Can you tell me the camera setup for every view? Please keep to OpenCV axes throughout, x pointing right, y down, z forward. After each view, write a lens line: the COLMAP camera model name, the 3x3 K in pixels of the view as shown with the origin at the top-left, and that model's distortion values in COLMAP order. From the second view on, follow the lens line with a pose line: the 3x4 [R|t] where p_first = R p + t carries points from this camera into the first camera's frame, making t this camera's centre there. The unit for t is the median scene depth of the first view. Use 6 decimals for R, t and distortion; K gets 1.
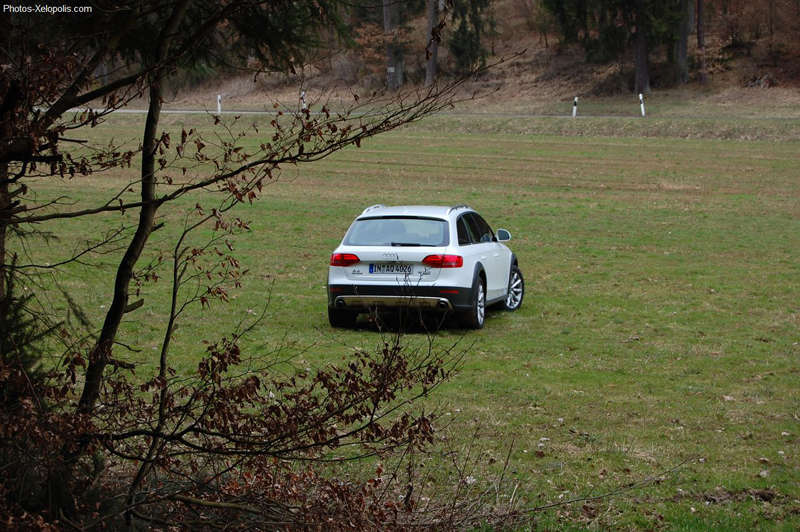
lens RADIAL K [[1832.7, 0, 400.0], [0, 1832.7, 266.0], [0, 0, 1]] dist [-0.014743, -0.069109]
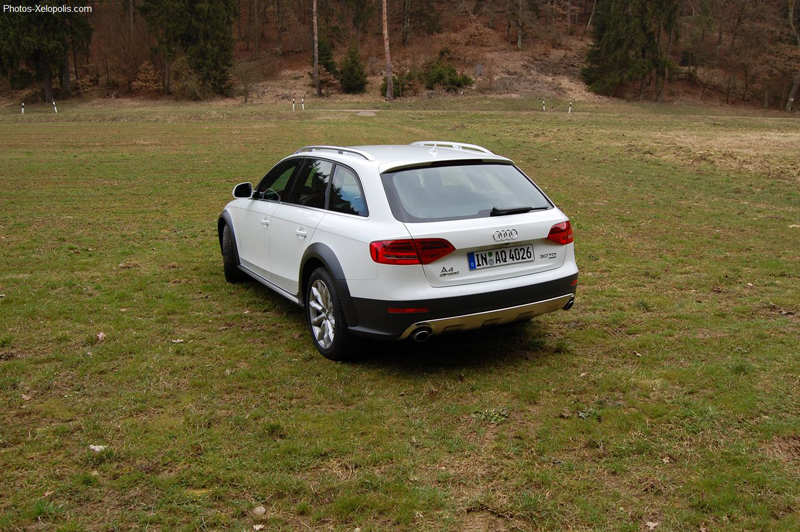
lens RADIAL K [[652.1, 0, 416.2], [0, 652.1, 266.3], [0, 0, 1]] dist [-0.100710, 0.047584]
pose [[0.756631, -0.157461, 0.634598, -0.035538], [0.063968, 0.983740, 0.167823, -0.007214], [-0.650705, -0.086386, 0.754401, 0.203273]]
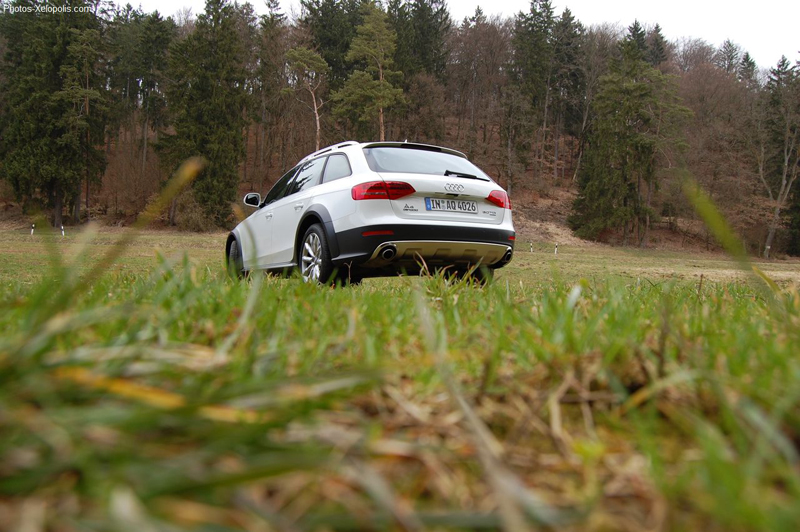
lens RADIAL K [[652.1, 0, 416.2], [0, 652.1, 266.3], [0, 0, 1]] dist [-0.100710, 0.047584]
pose [[0.750878, 0.011746, 0.660336, -0.044048], [0.036352, 0.997591, -0.059081, 0.009550], [-0.659440, 0.068367, 0.748642, 0.191325]]
